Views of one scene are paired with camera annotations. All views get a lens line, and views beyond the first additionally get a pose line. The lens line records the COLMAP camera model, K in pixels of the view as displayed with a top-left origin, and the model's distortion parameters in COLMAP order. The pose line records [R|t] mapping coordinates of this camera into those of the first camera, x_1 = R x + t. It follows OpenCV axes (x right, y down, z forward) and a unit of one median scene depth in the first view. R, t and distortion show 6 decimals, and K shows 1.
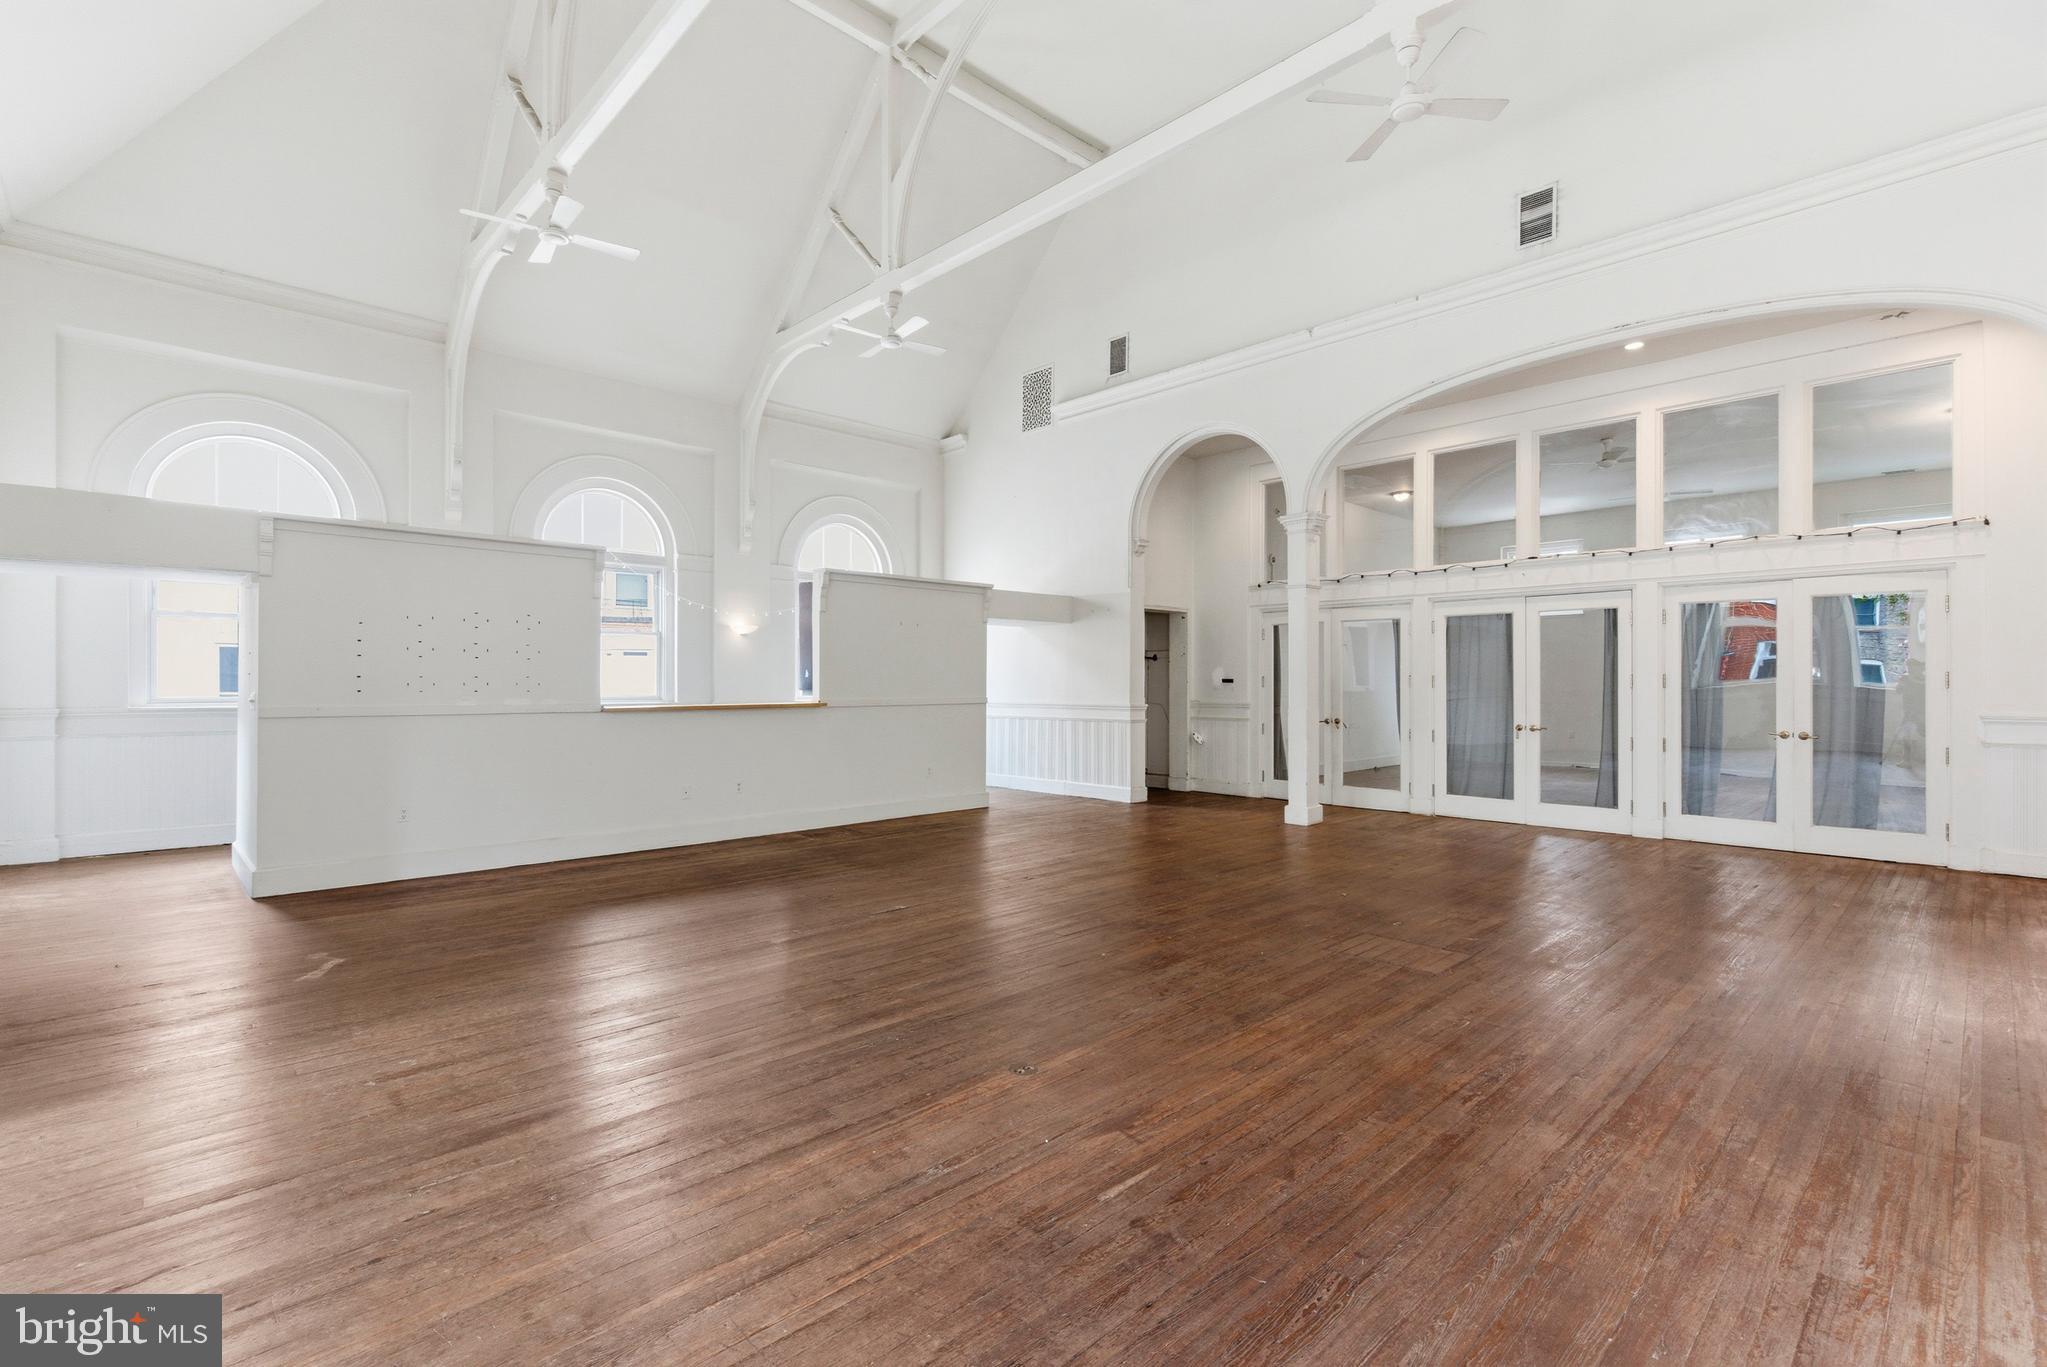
lens RADIAL K [[923.9, 0, 1022.4], [0, 923.9, 673.7], [0, 0, 1]] dist [0.001431, -0.000088]
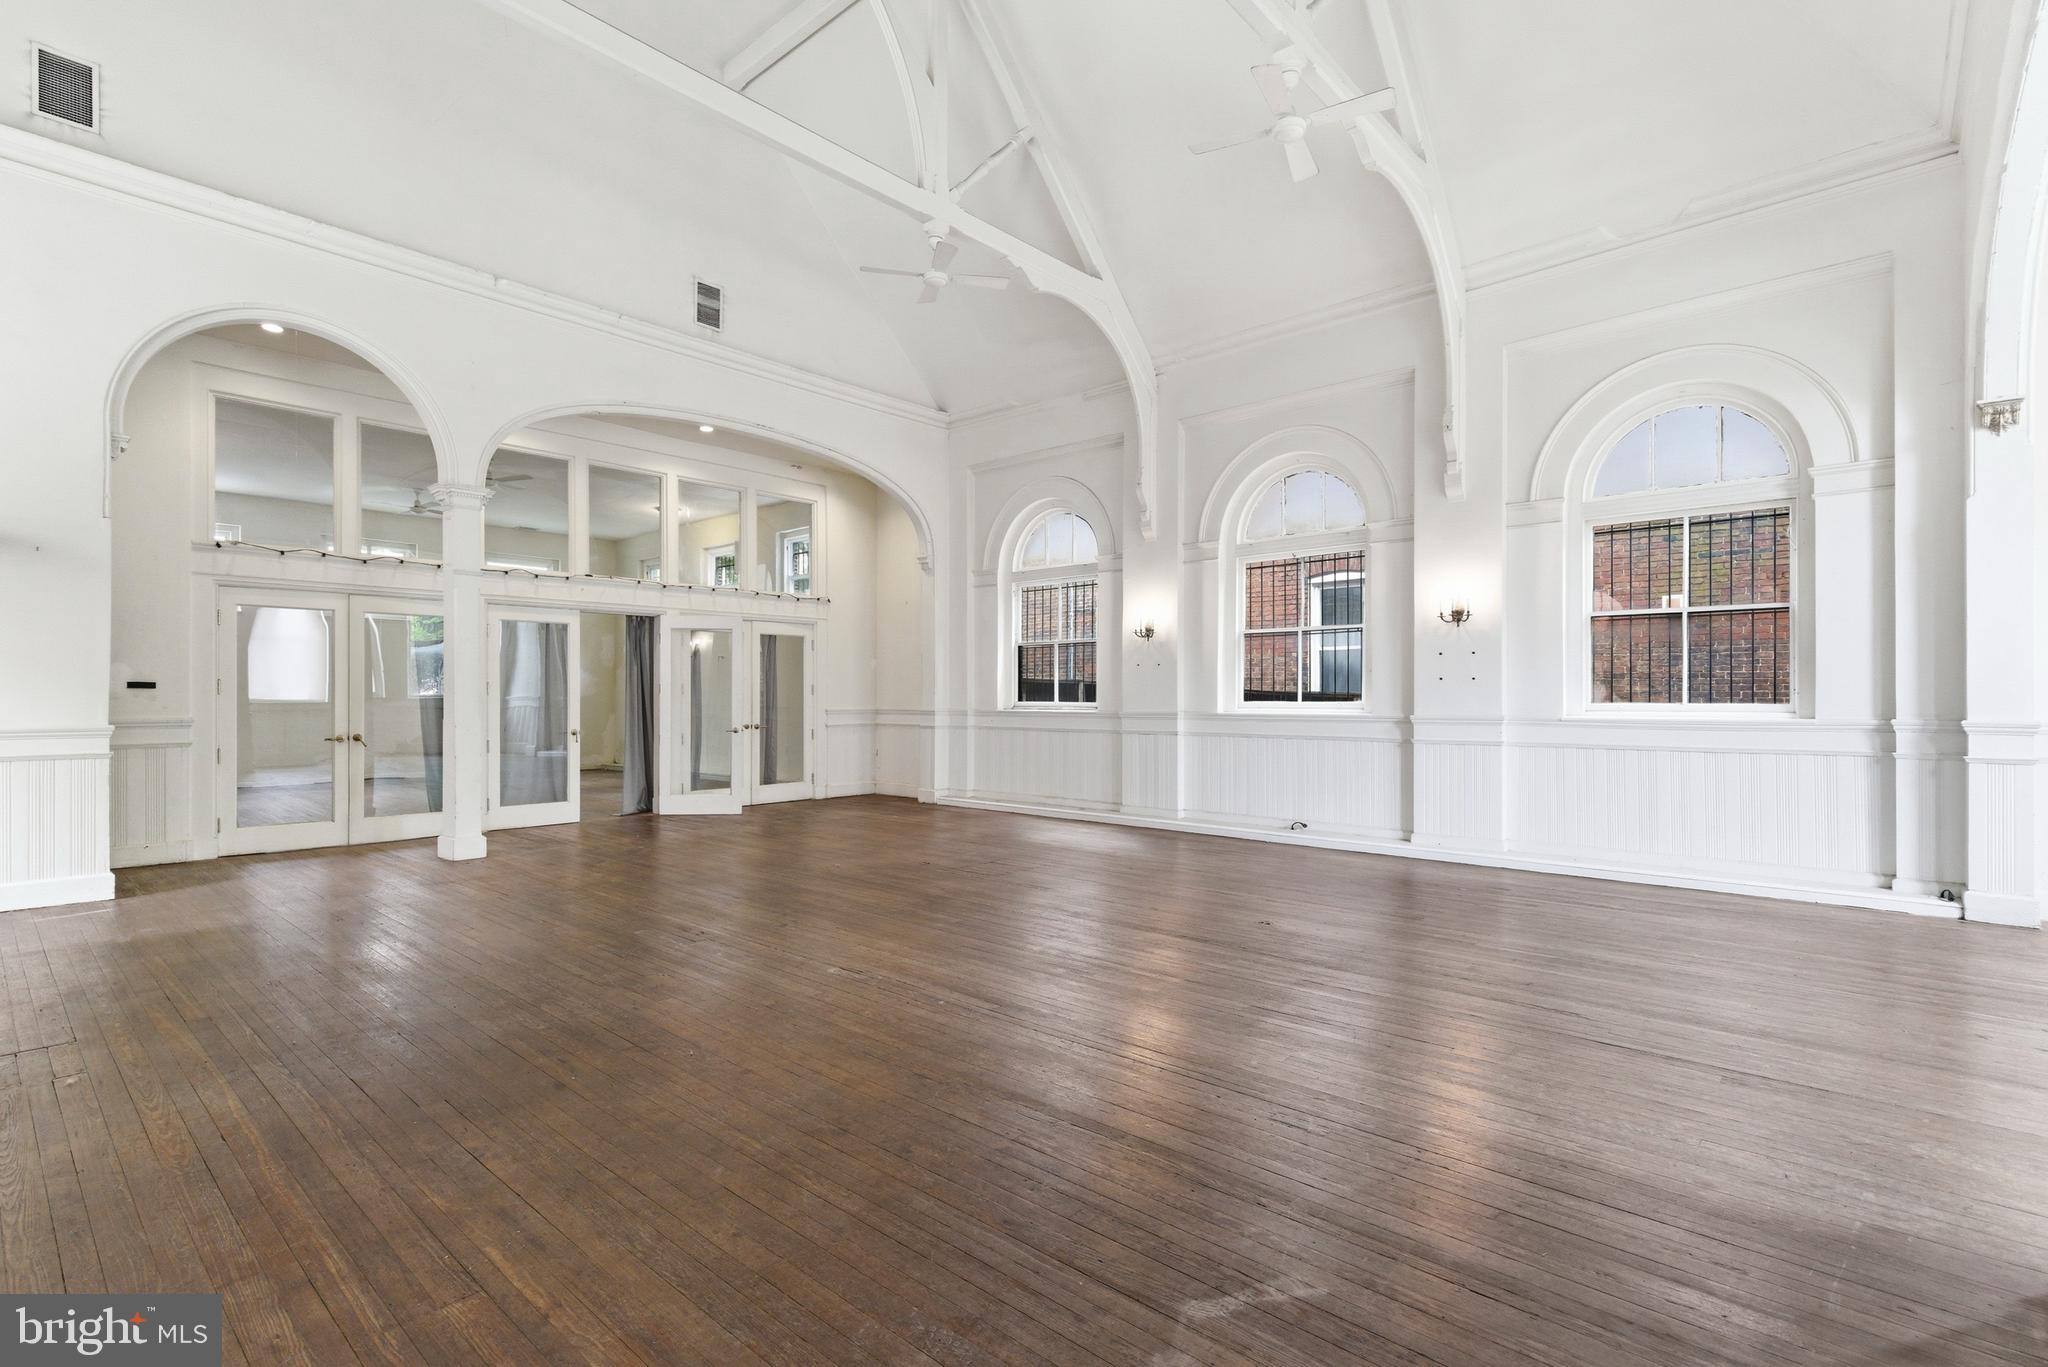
lens RADIAL K [[960.2, 0, 1024.0], [0, 960.2, 683.5], [0, 0, 1]] dist [0.004019, -0.000248]
pose [[-0.081897, 0.011916, 0.996570, -0.604644], [-0.010731, 0.999860, -0.012837, 0.010696], [-0.996583, -0.011746, -0.081758, 0.569615]]
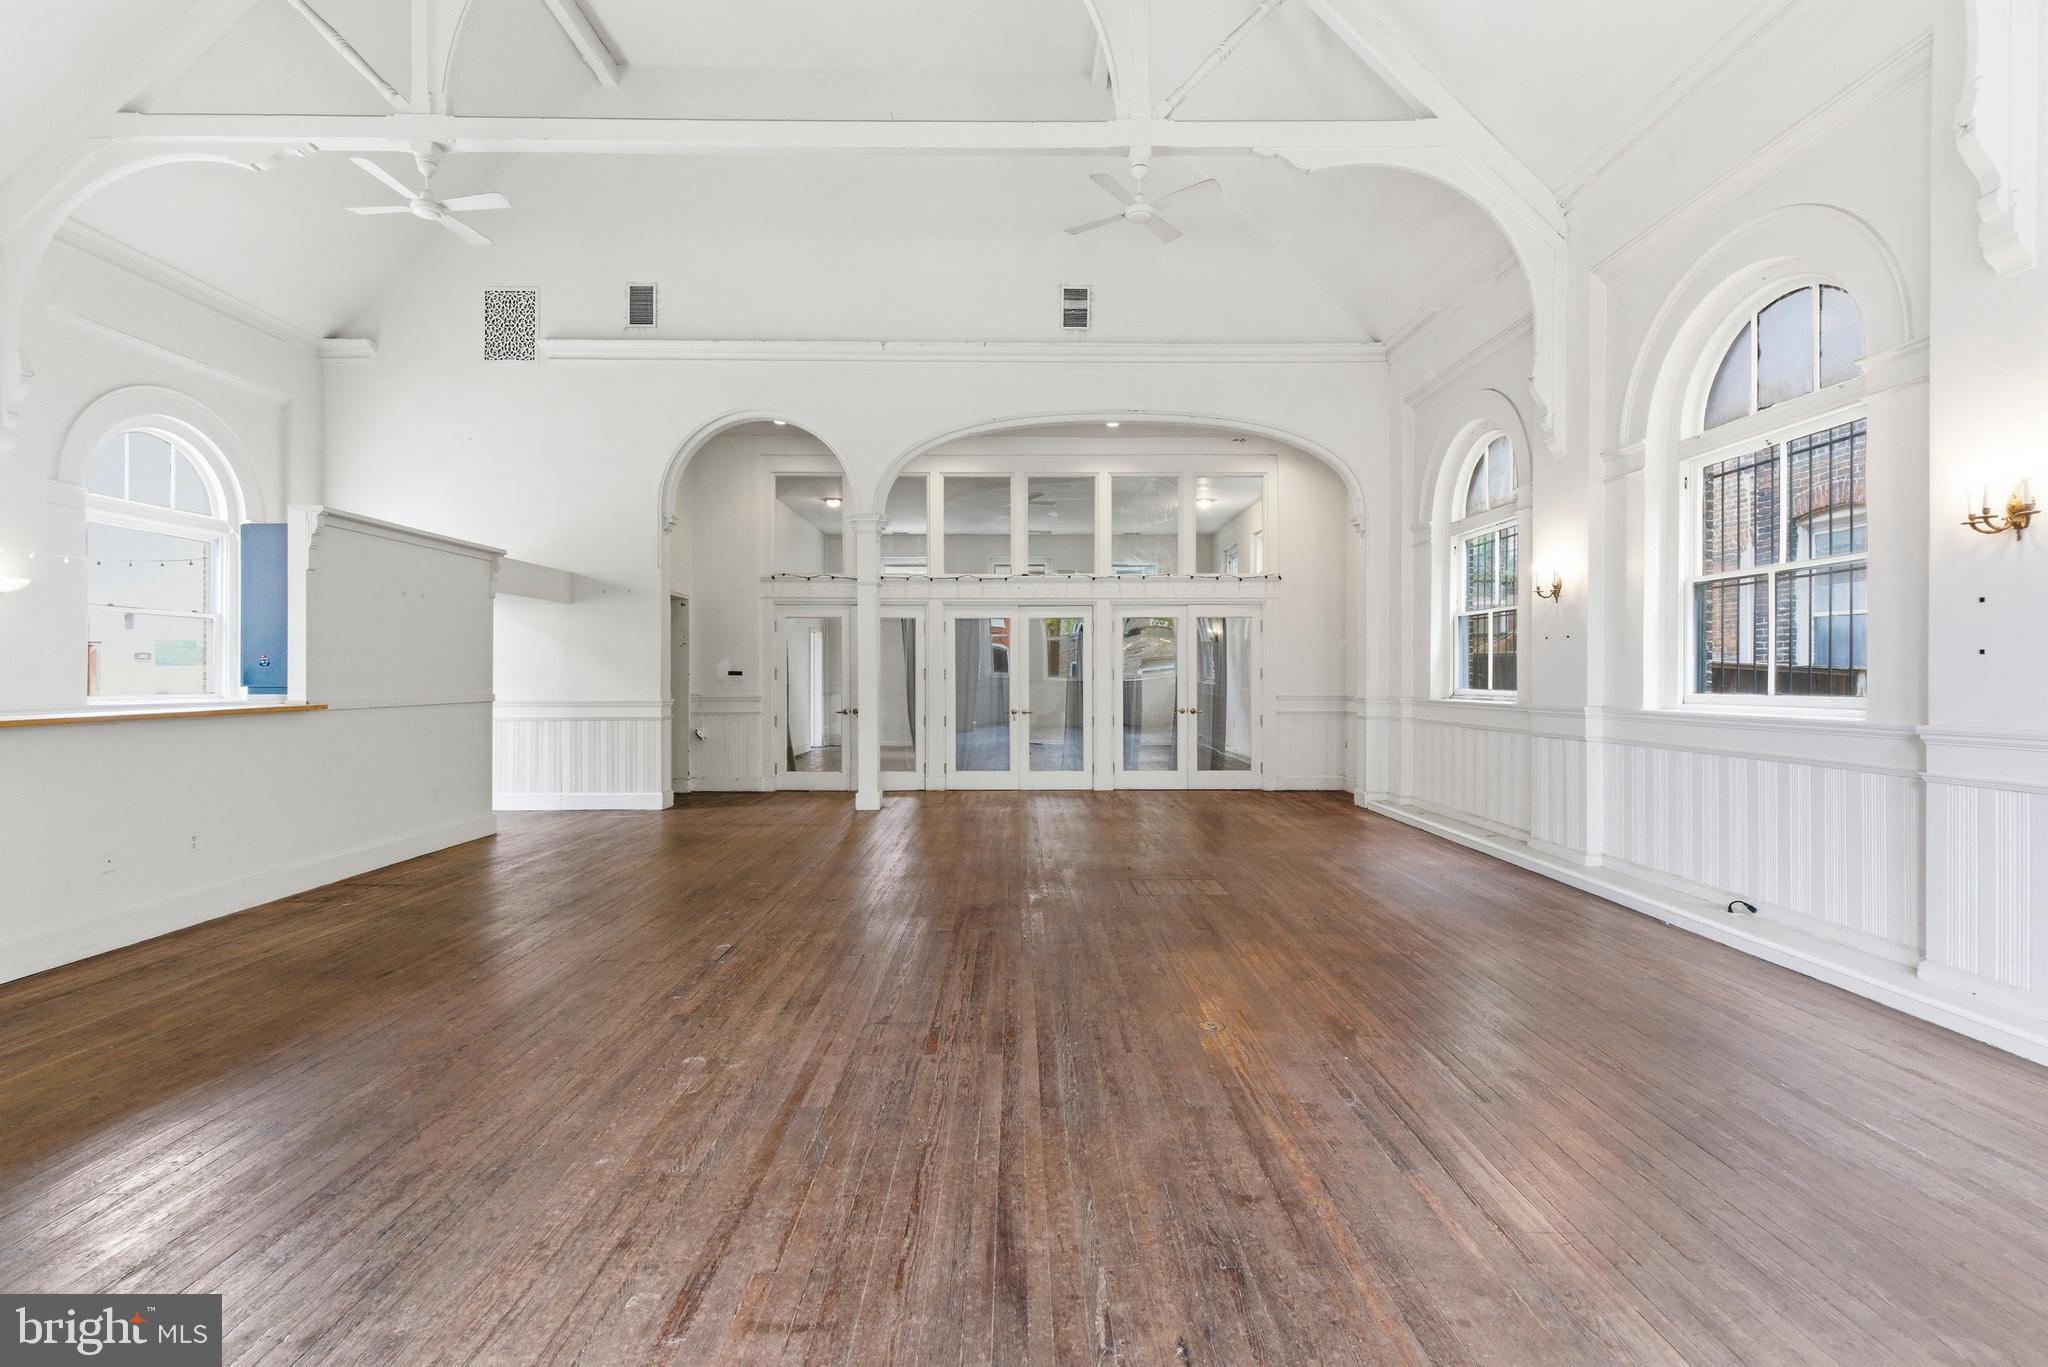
lens RADIAL K [[924.4, 0, 1022.9], [0, 924.4, 673.7], [0, 0, 1]] dist [0.001431, -0.000088]
pose [[0.684982, 0.001196, 0.728559, -0.346414], [-0.006942, 0.999964, 0.004886, 0.001549], [-0.728526, -0.008404, 0.684966, 0.149559]]
